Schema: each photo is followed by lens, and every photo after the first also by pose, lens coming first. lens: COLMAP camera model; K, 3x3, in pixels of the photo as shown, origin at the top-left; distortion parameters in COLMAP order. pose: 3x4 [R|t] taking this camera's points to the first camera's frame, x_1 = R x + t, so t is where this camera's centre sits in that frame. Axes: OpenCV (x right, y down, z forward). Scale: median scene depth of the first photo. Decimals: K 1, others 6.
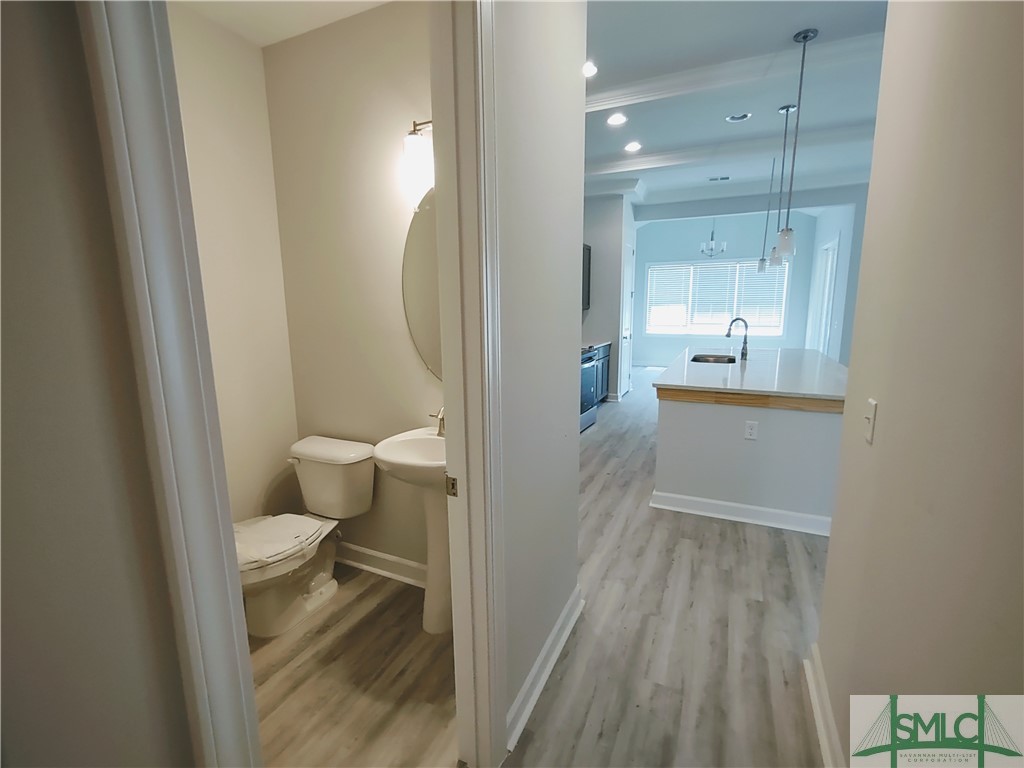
lens RADIAL K [[464.3, 0, 513.4], [0, 464.3, 382.7], [0, 0, 1]] dist [-0.000790, -0.000902]
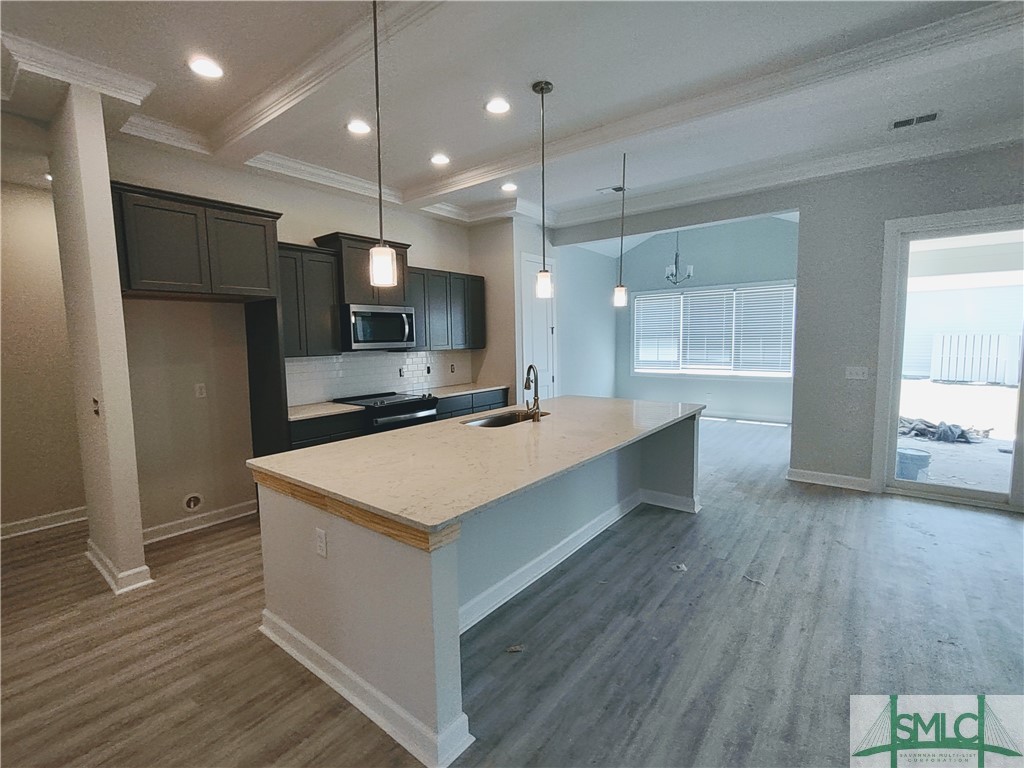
lens RADIAL K [[464.3, 0, 513.4], [0, 464.3, 382.7], [0, 0, 1]] dist [-0.000790, -0.000902]
pose [[0.974657, 0.015247, -0.223184, 0.291536], [-0.029878, 0.997608, -0.062327, -0.029959], [0.221700, 0.067416, 0.972782, 0.123813]]
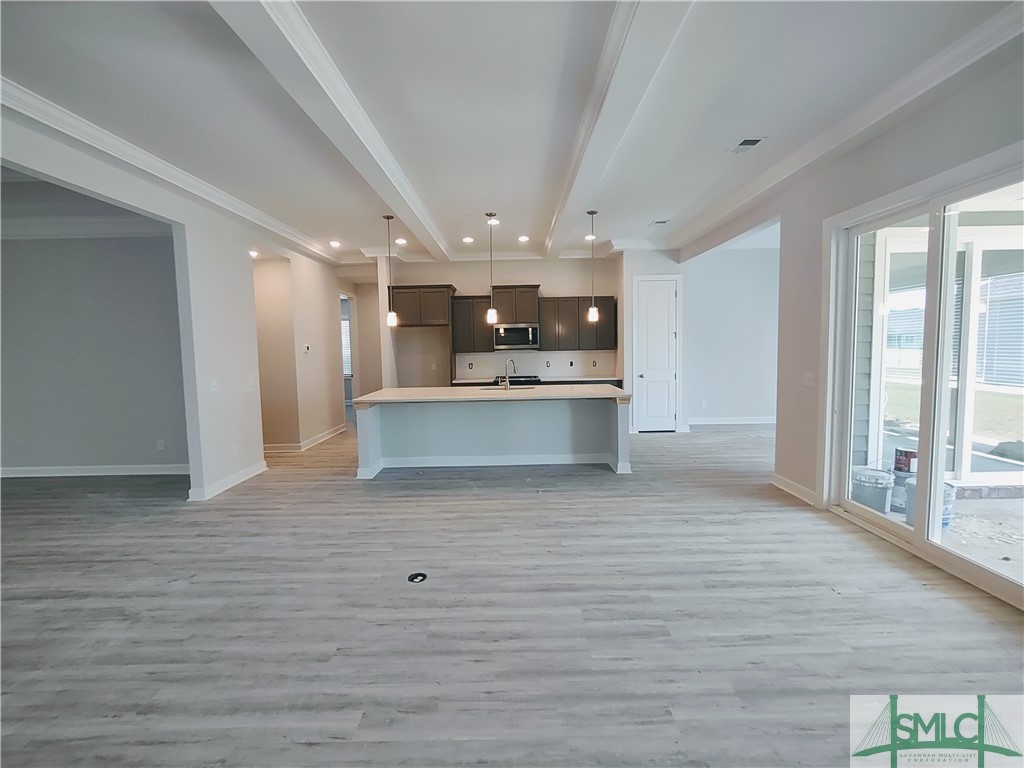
lens RADIAL K [[464.3, 0, 513.4], [0, 464.3, 382.7], [0, 0, 1]] dist [-0.000790, -0.000902]
pose [[0.428618, 0.073340, -0.900504, 0.785241], [-0.133938, 0.990845, 0.016946, -0.044618], [0.893503, 0.113348, 0.434517, 0.203372]]
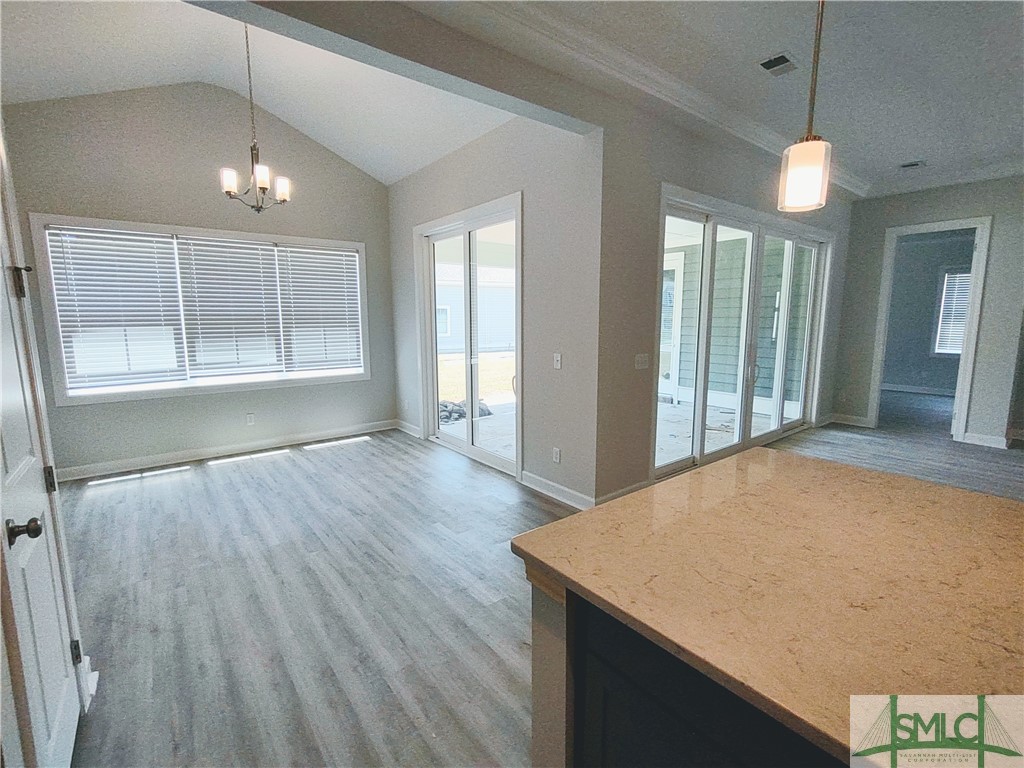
lens RADIAL K [[464.3, 0, 513.4], [0, 464.3, 382.7], [0, 0, 1]] dist [-0.000790, -0.000902]
pose [[0.452324, -0.117539, 0.884074, 0.129091], [0.145937, 0.987671, 0.056646, -0.097225], [-0.879833, 0.103397, 0.463901, 0.552350]]
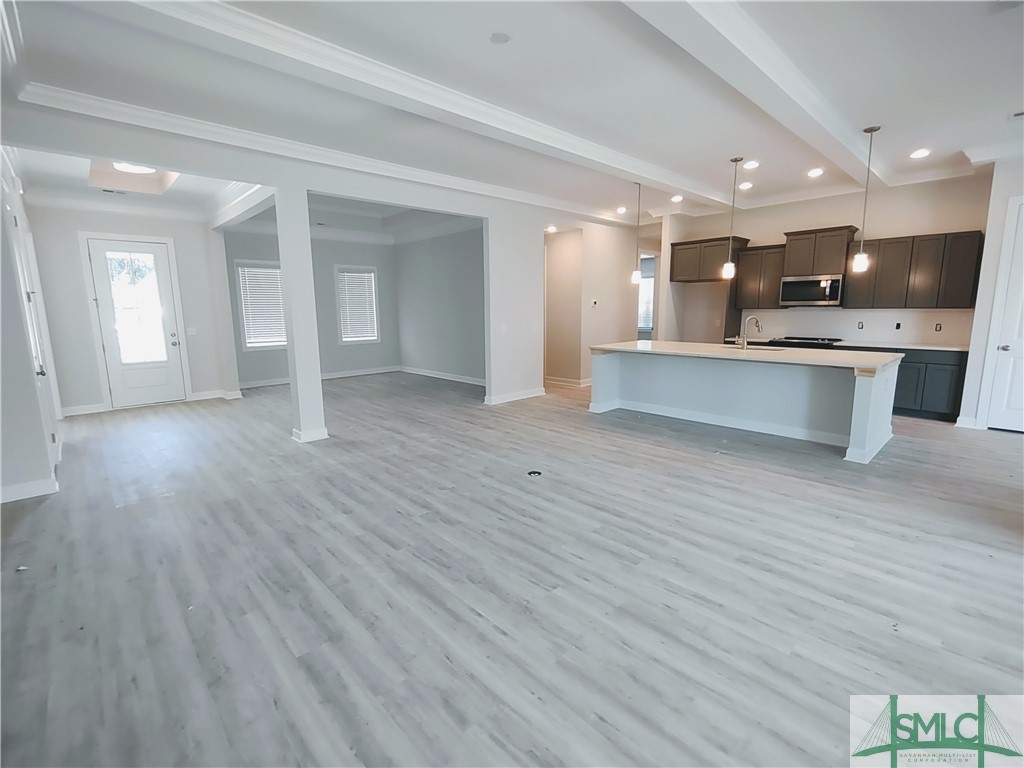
lens RADIAL K [[464.3, 0, 513.4], [0, 464.3, 382.7], [0, 0, 1]] dist [-0.000790, -0.000902]
pose [[-0.360027, 0.165068, -0.918223, 0.869409], [-0.139210, 0.963699, 0.227827, -0.075313], [0.922497, 0.209850, -0.323979, 0.394115]]
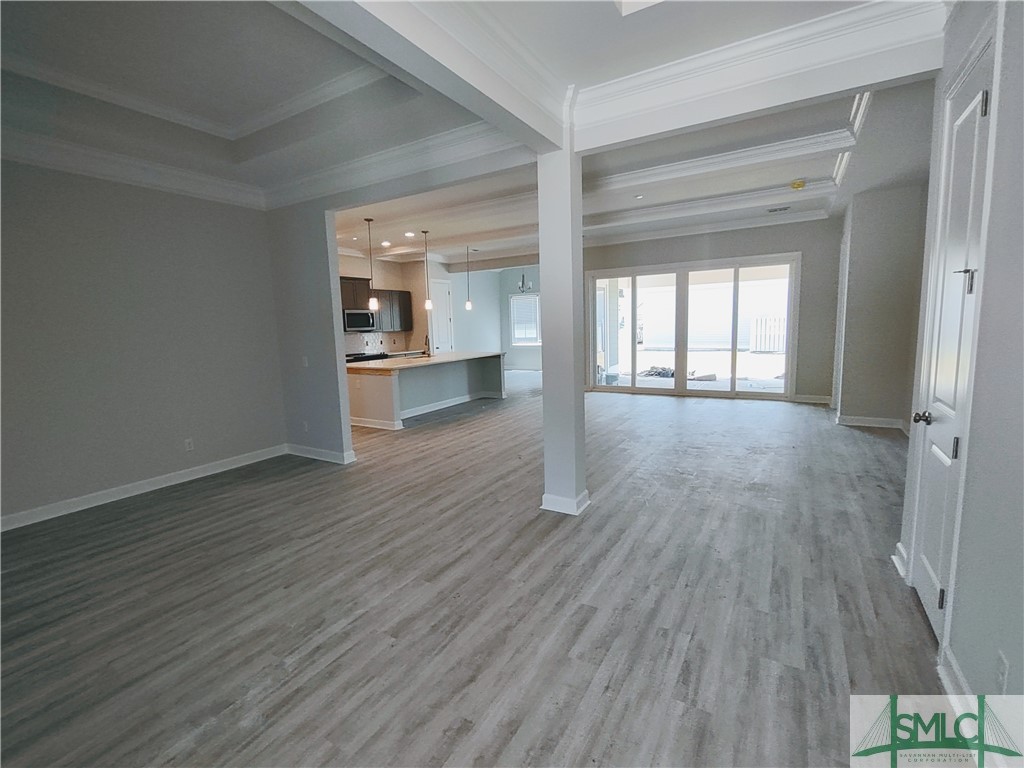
lens RADIAL K [[455.0, 0, 505.8], [0, 455.0, 379.8], [0, 0, 1]] dist [0.000159, -0.000090]
pose [[0.993435, -0.005822, -0.114250, 0.469429], [0.001349, 0.999231, -0.039191, 0.051218], [0.114390, 0.038780, 0.992679, -0.358395]]
